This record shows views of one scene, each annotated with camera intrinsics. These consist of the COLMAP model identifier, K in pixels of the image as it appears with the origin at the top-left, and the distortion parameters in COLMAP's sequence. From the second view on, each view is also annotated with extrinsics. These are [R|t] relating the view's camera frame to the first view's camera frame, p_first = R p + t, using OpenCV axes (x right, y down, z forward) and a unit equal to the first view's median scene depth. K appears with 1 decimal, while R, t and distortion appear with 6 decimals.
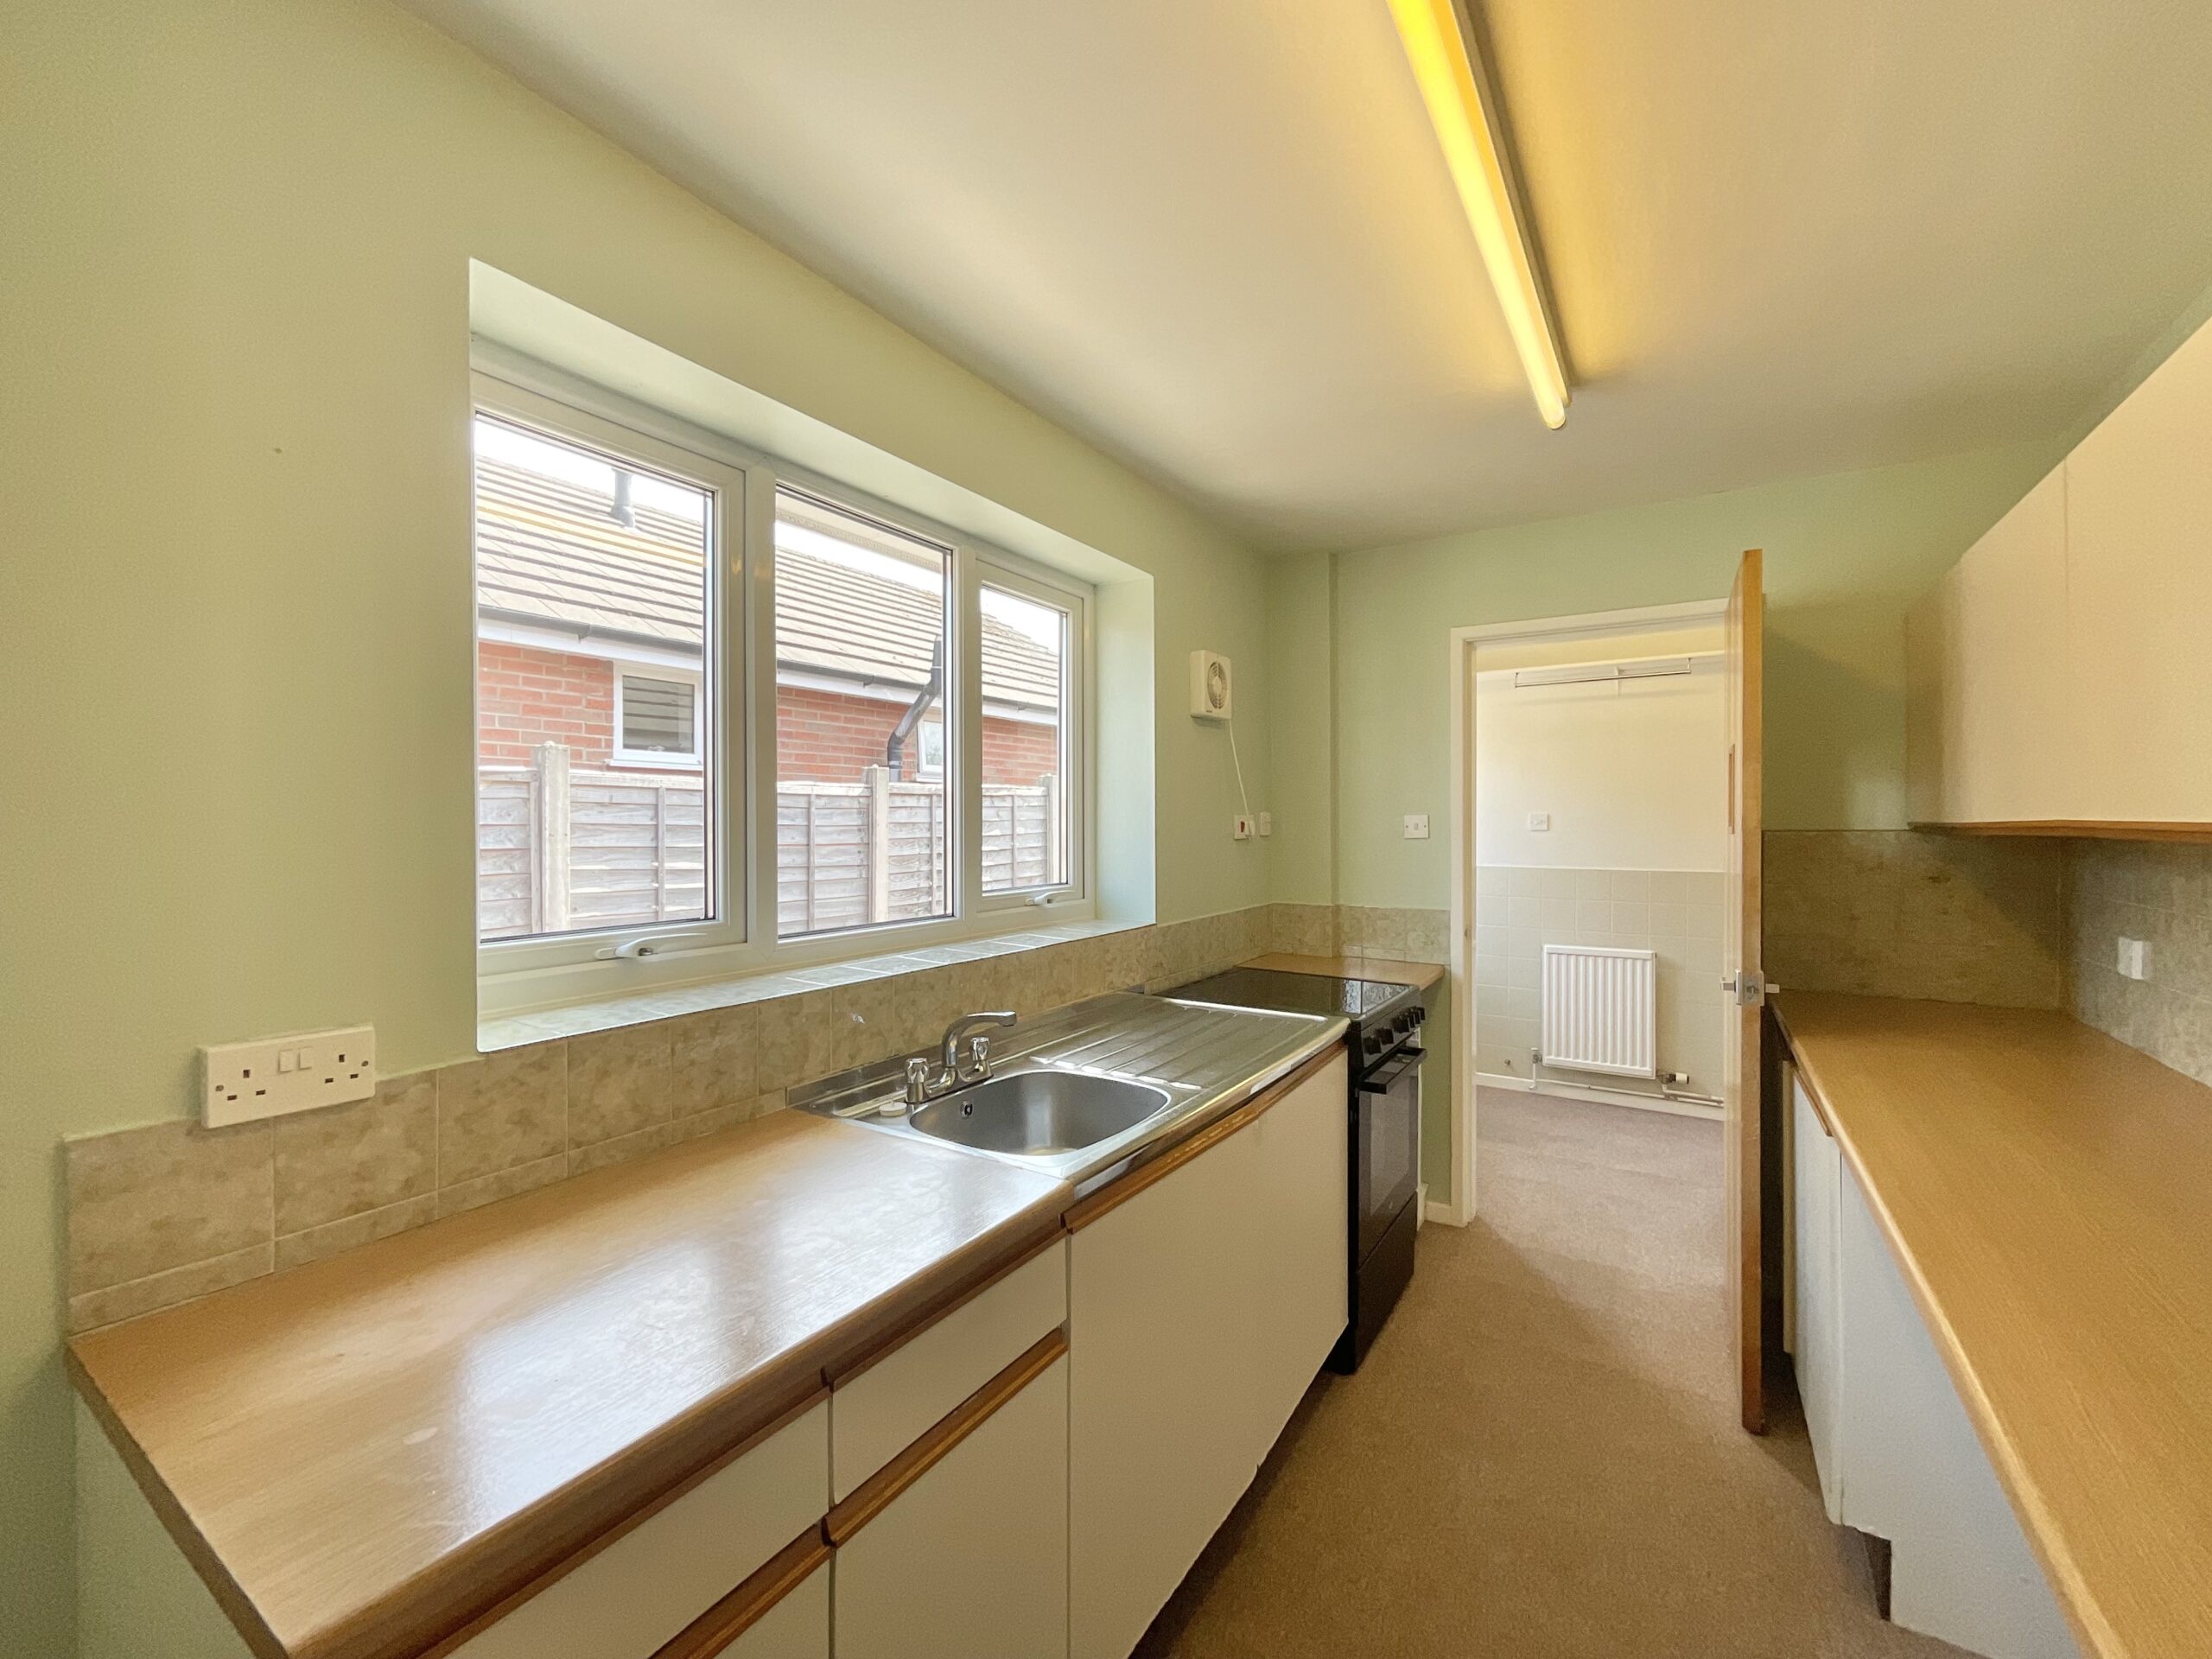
lens RADIAL K [[897.9, 0, 1106.0], [0, 897.9, 829.5], [0, 0, 1]] dist [0.003413, -0.003975]
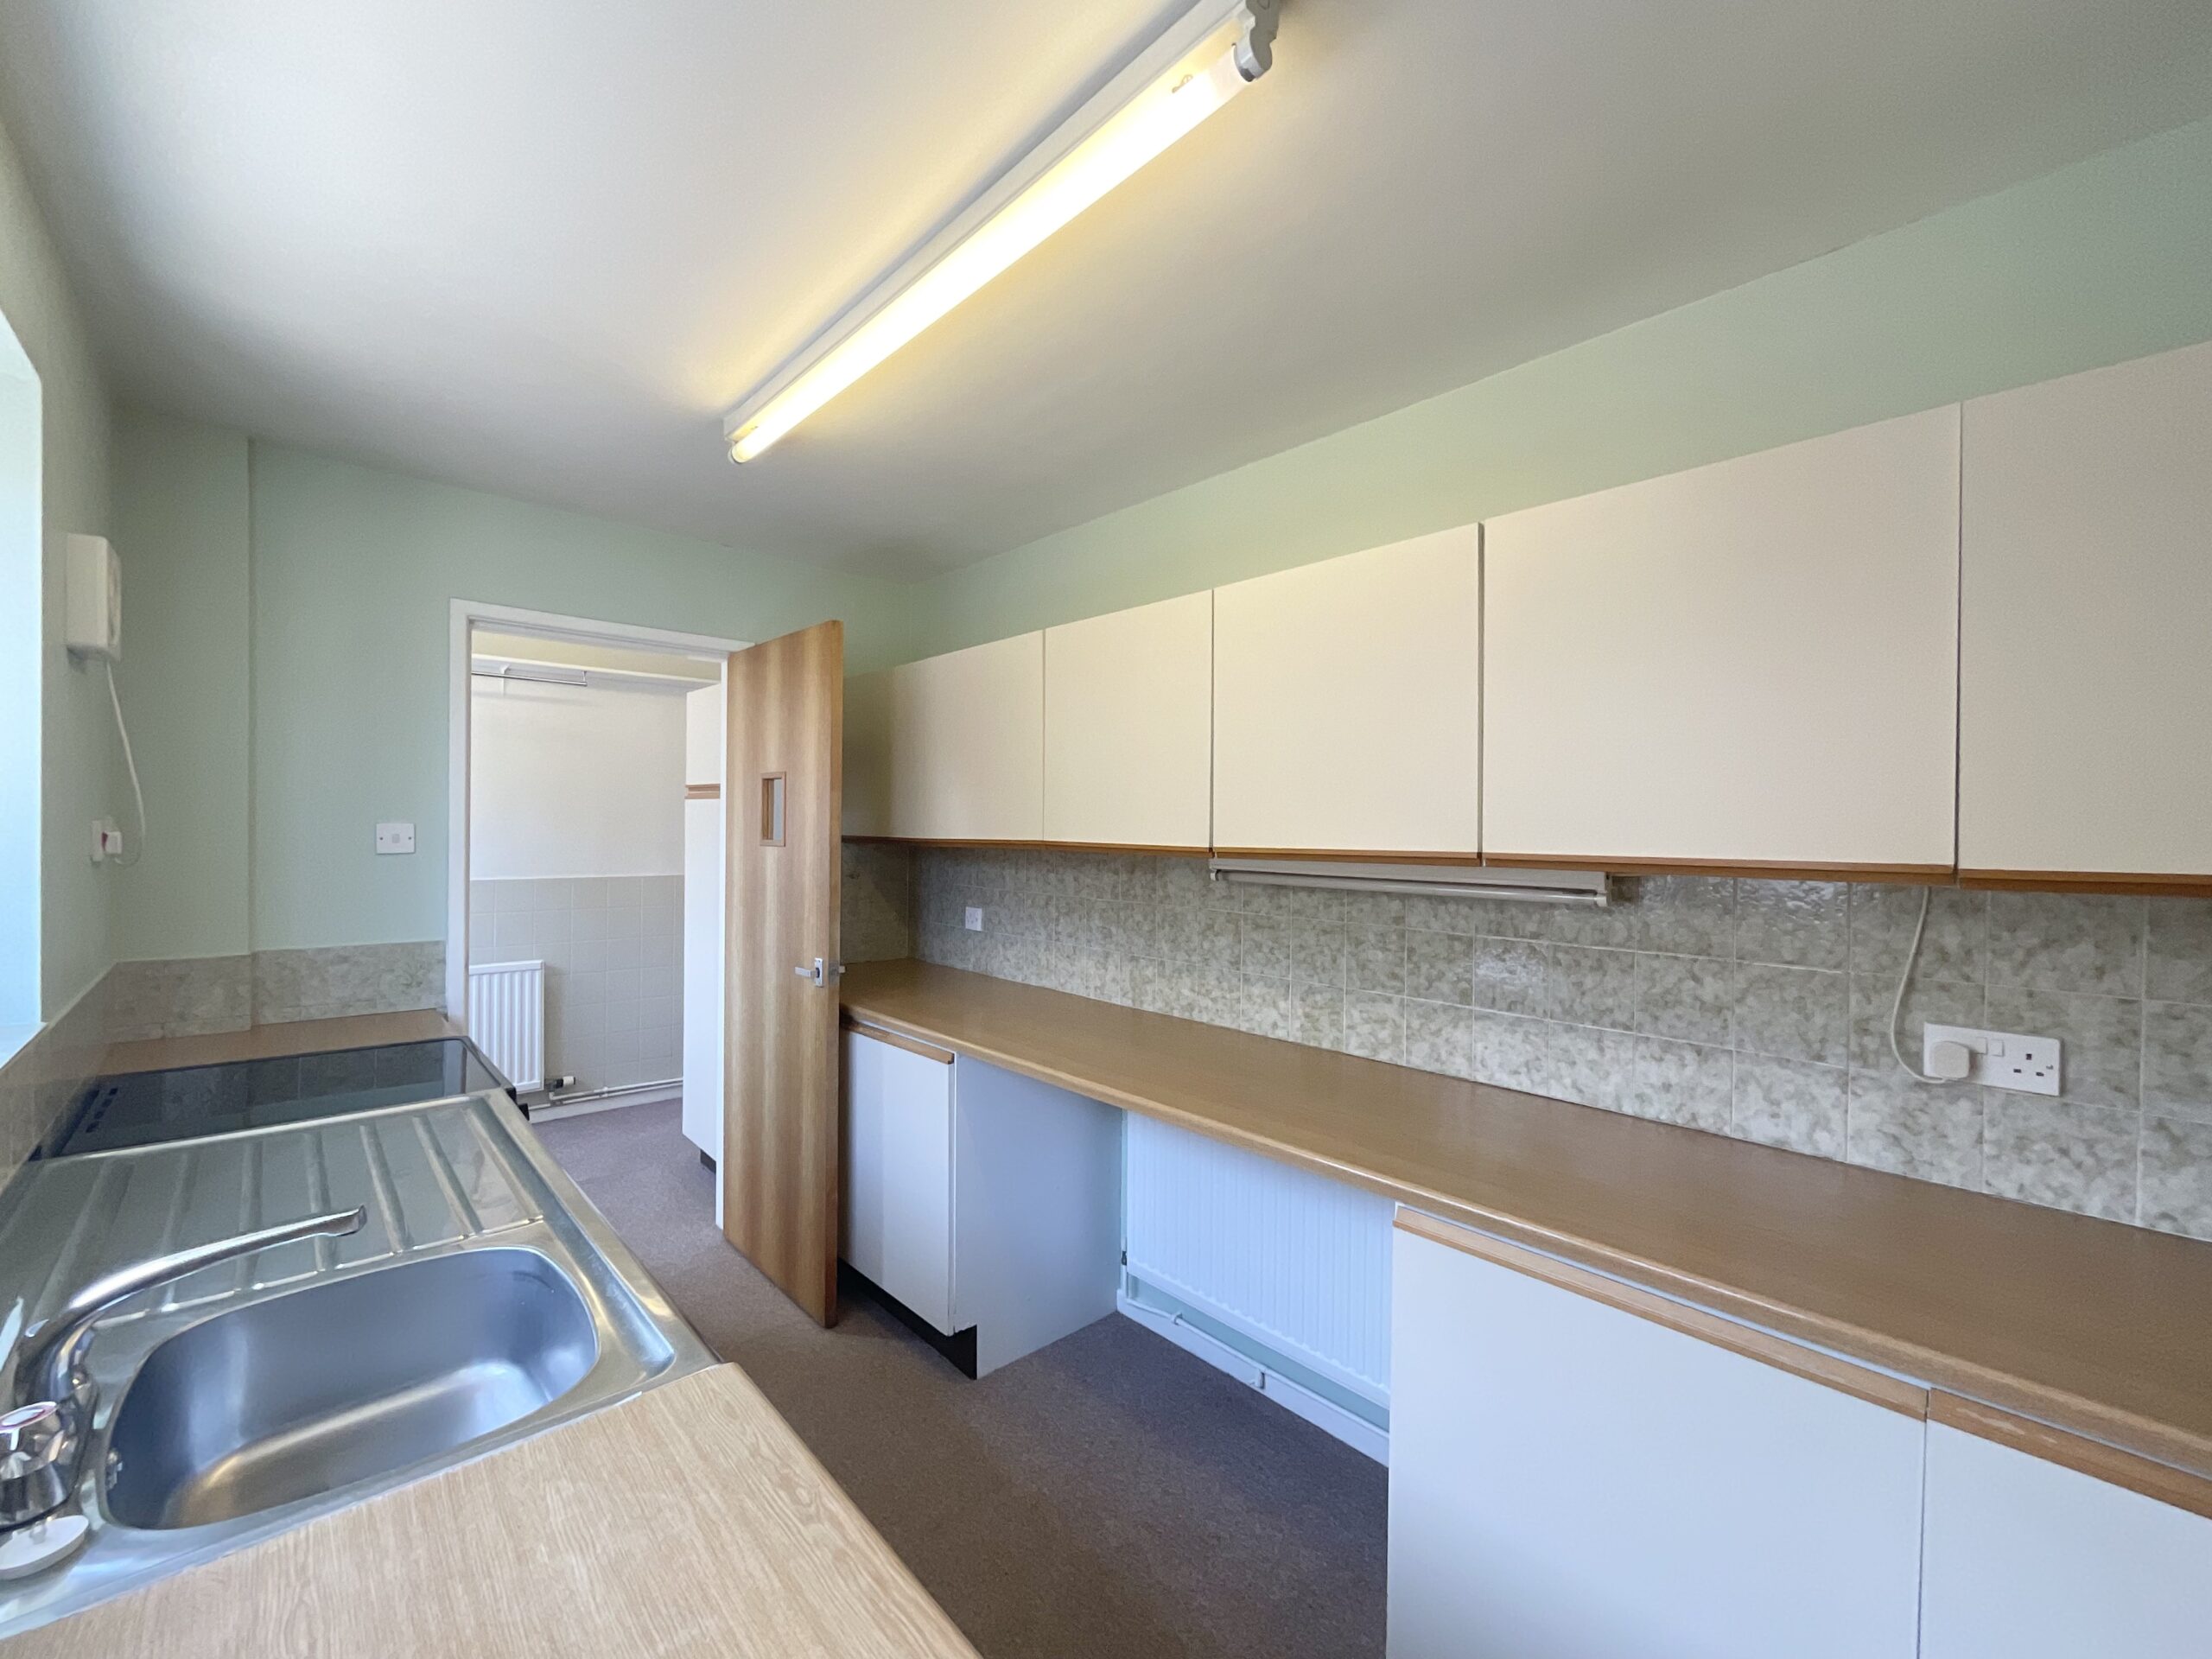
lens RADIAL K [[897.9, 0, 1106.0], [0, 897.9, 829.5], [0, 0, 1]] dist [0.003413, -0.003975]
pose [[0.252412, 0.003366, 0.967614, -0.303465], [-0.005961, 0.999980, -0.001923, -0.015690], [-0.967602, -0.005282, 0.252427, 0.246453]]
